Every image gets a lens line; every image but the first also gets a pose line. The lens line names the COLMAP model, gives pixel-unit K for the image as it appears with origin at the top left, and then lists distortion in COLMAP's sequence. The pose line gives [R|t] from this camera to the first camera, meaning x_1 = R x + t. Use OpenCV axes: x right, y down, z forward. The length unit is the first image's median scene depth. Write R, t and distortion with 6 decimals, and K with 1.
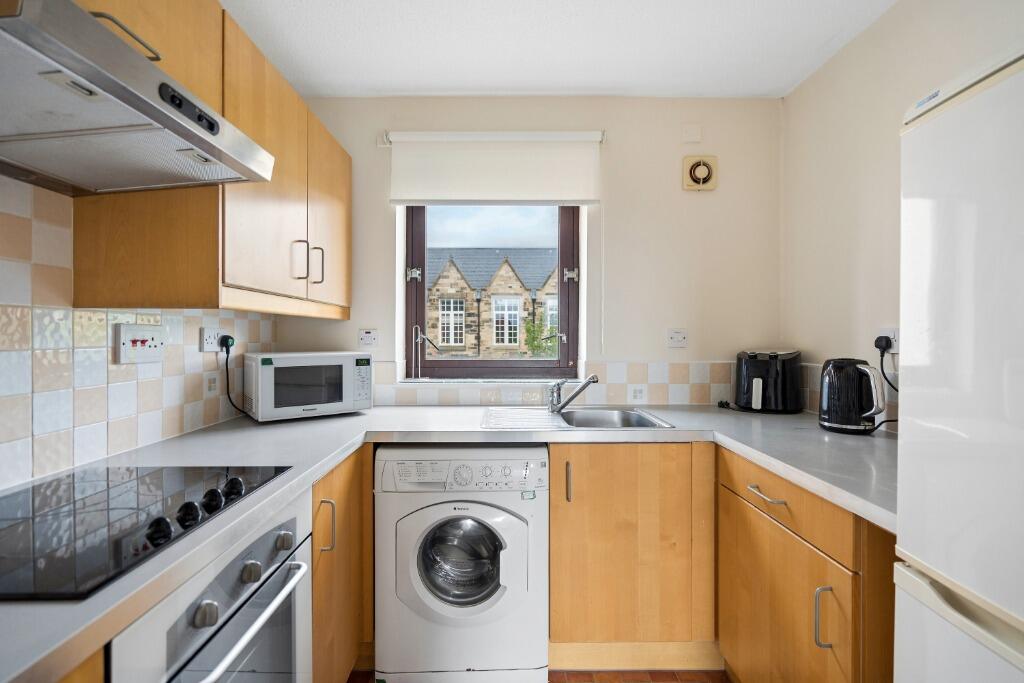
lens RADIAL K [[466.6, 0, 509.3], [0, 466.6, 338.7], [0, 0, 1]] dist [0.000862, 0.000003]
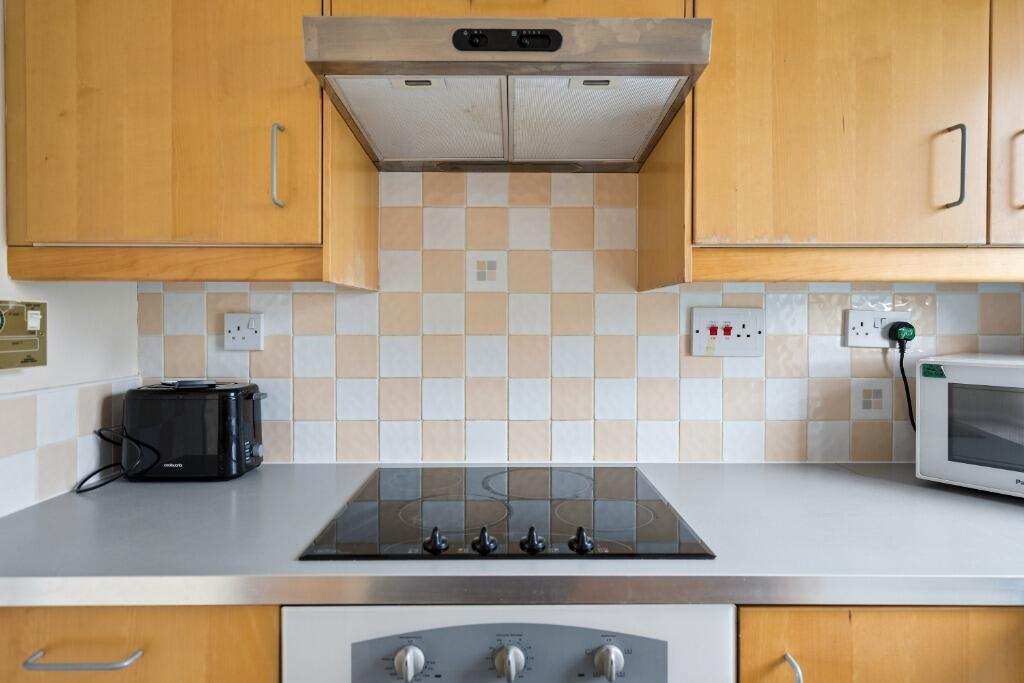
lens RADIAL K [[596.2, 0, 511.1], [0, 596.2, 333.7], [0, 0, 1]] dist [0.005105, 0.001086]
pose [[-0.010212, 0.024536, -0.999647, 0.216033], [-0.008565, 0.999660, 0.024624, -0.008065], [0.999911, 0.008813, -0.009999, 0.636551]]
